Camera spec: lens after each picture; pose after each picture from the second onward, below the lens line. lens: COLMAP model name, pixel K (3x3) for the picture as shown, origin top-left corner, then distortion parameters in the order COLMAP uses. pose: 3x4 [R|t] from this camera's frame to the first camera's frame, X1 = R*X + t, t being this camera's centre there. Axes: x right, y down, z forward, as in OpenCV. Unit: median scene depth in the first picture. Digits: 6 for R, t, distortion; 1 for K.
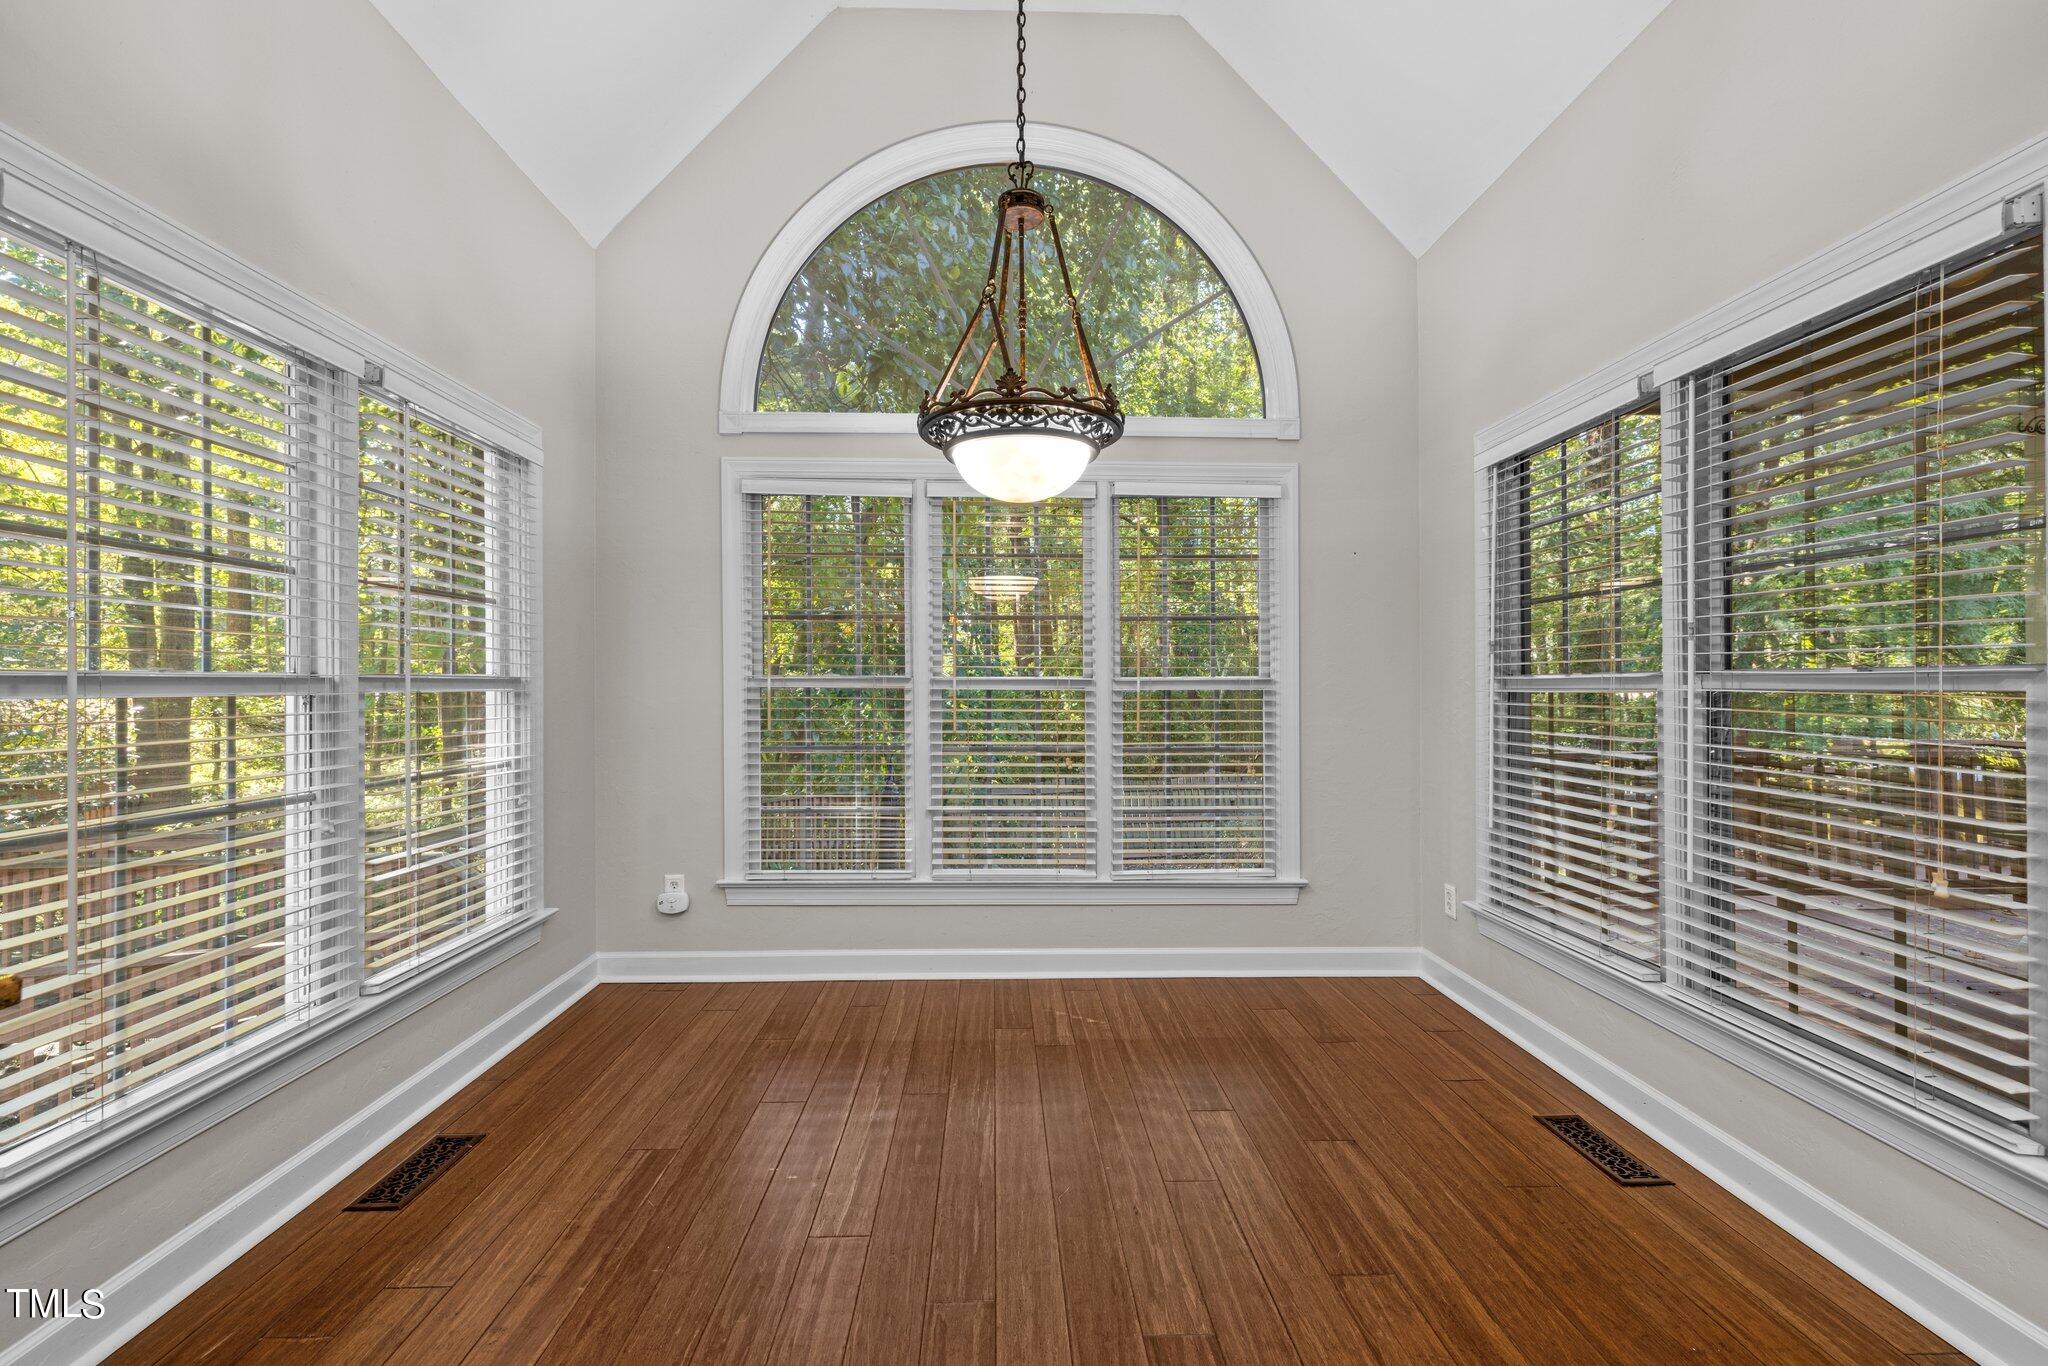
lens RADIAL K [[849.4, 0, 1023.5], [0, 849.4, 678.5], [0, 0, 1]] dist [-0.001341, -0.000294]
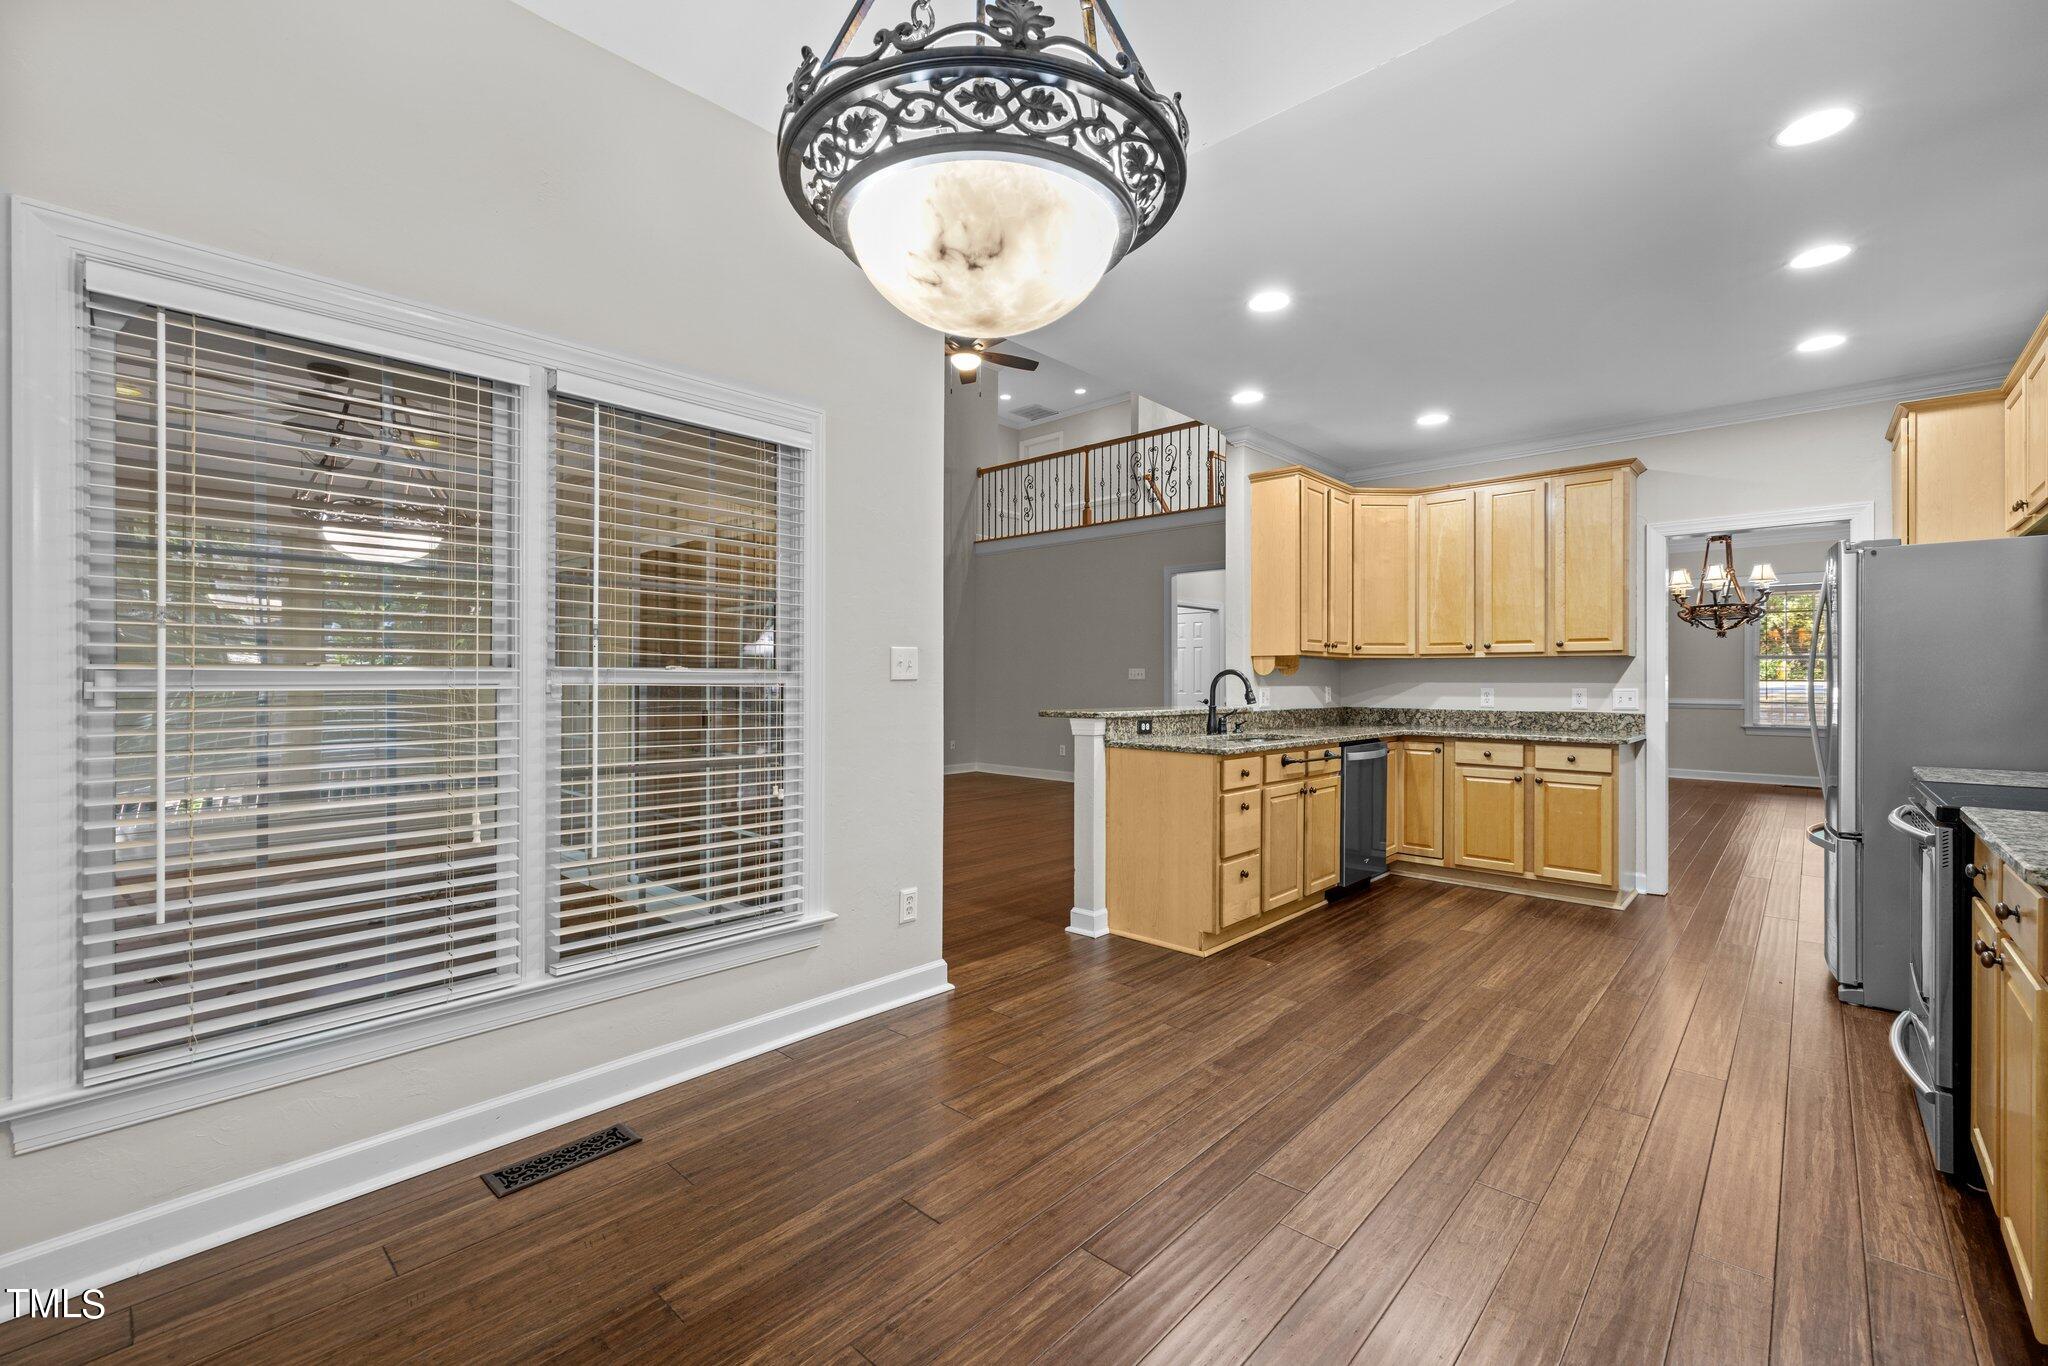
lens RADIAL K [[855.9, 0, 1018.4], [0, 855.9, 674.6], [0, 0, 1]] dist [-0.001689, -0.000201]
pose [[-0.711546, 0.006115, 0.702612, -0.279134], [-0.007010, 0.999851, -0.015801, 0.011257], [-0.702604, -0.016168, -0.711397, 0.995660]]
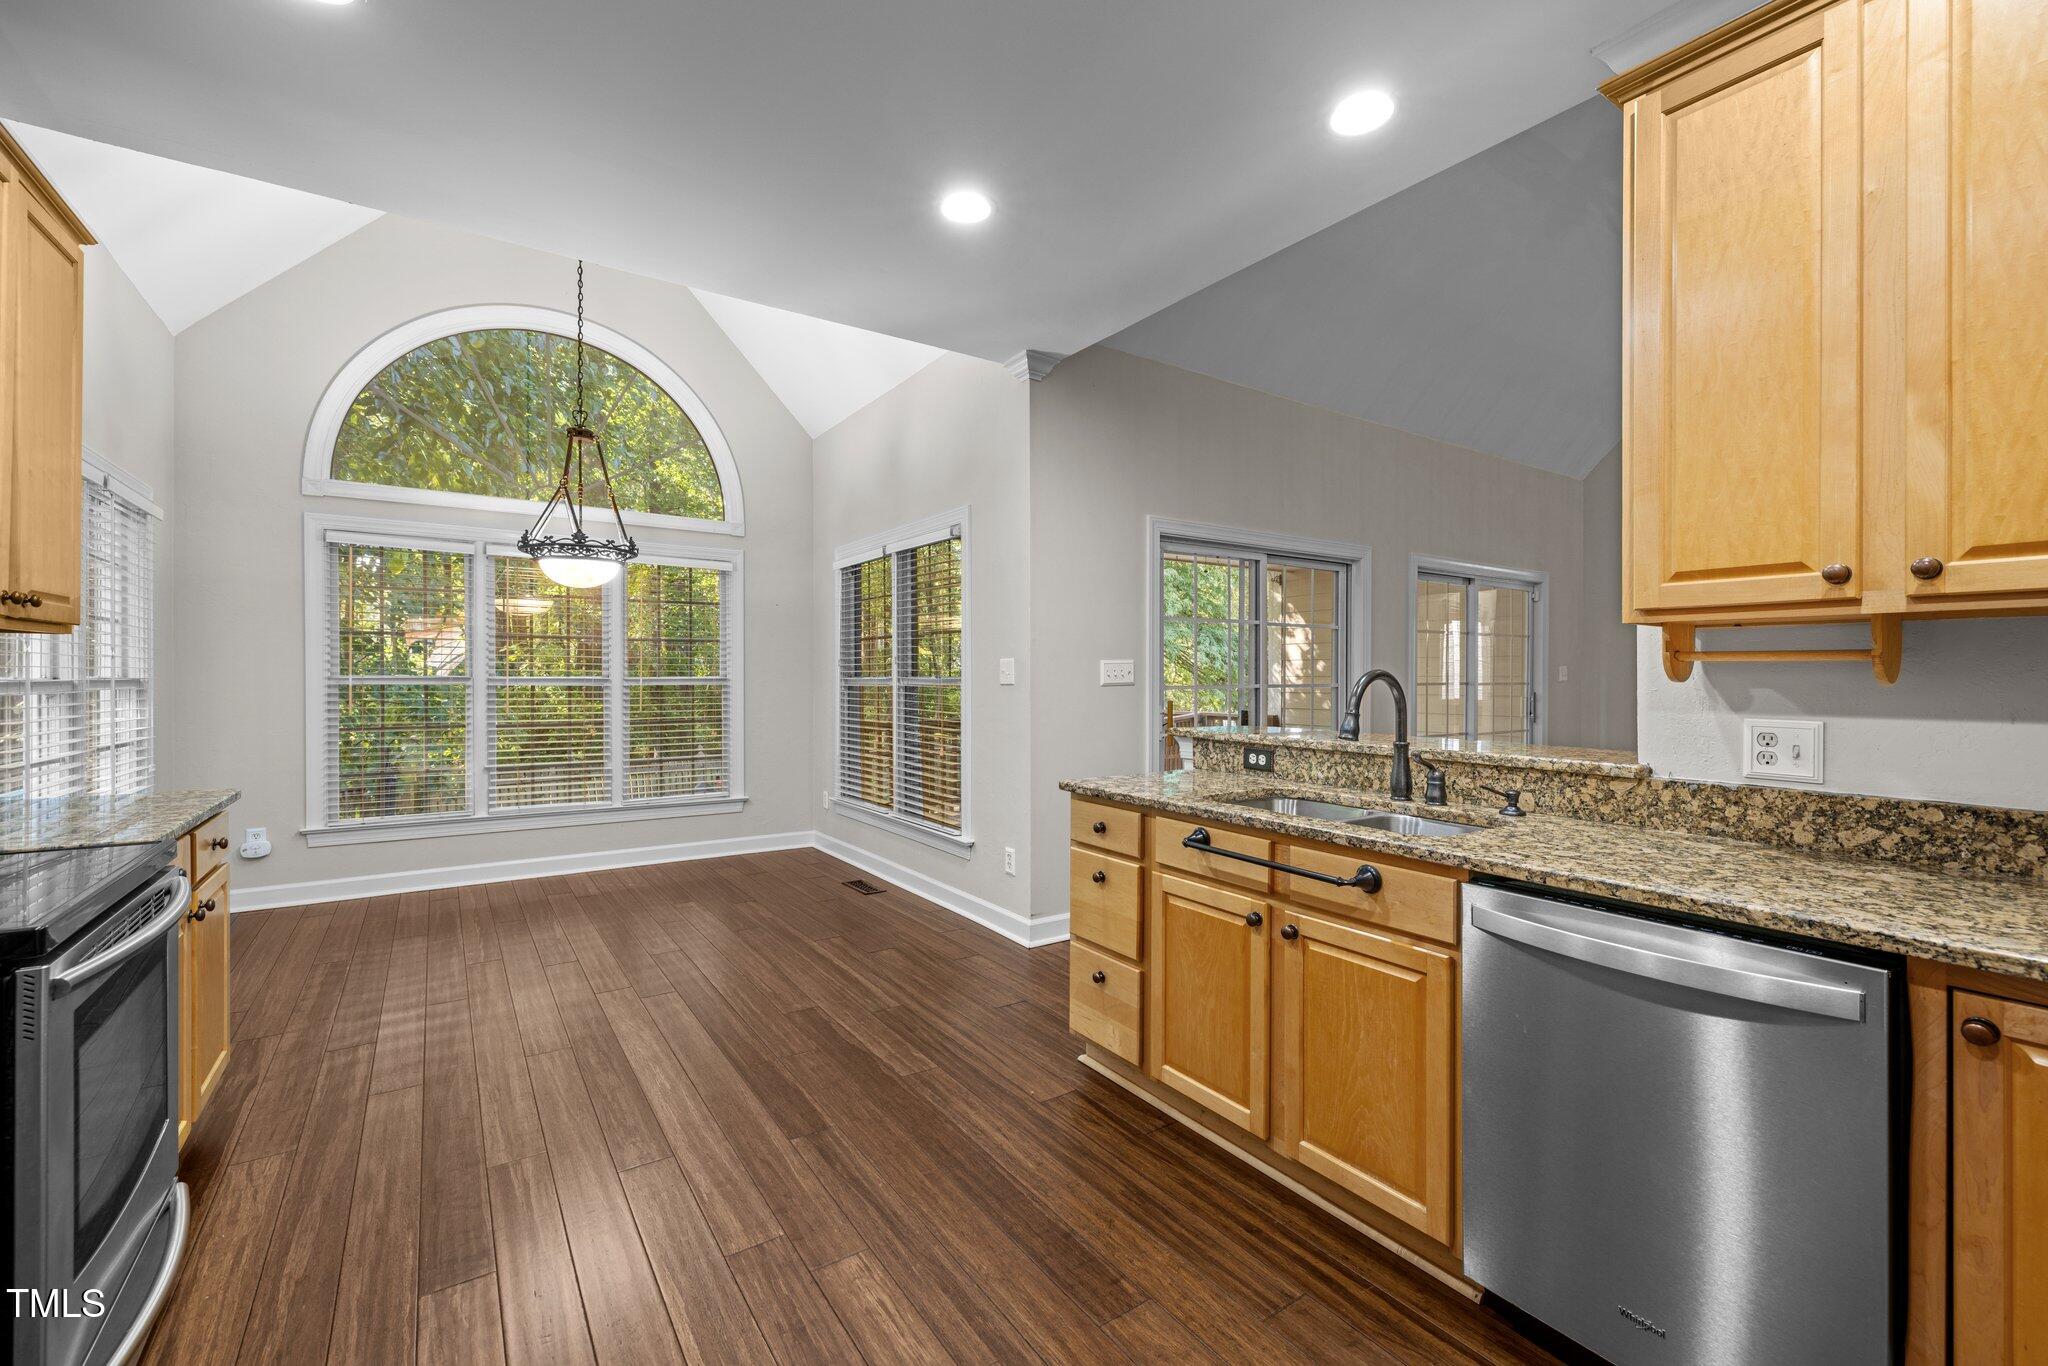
lens RADIAL K [[849.4, 0, 1023.5], [0, 849.4, 678.5], [0, 0, 1]] dist [-0.001341, -0.000294]
pose [[0.839411, -0.000163, 0.543497, -0.147393], [-0.006621, 0.999923, 0.010525, -0.023211], [-0.543457, -0.012433, 0.839345, -0.837149]]
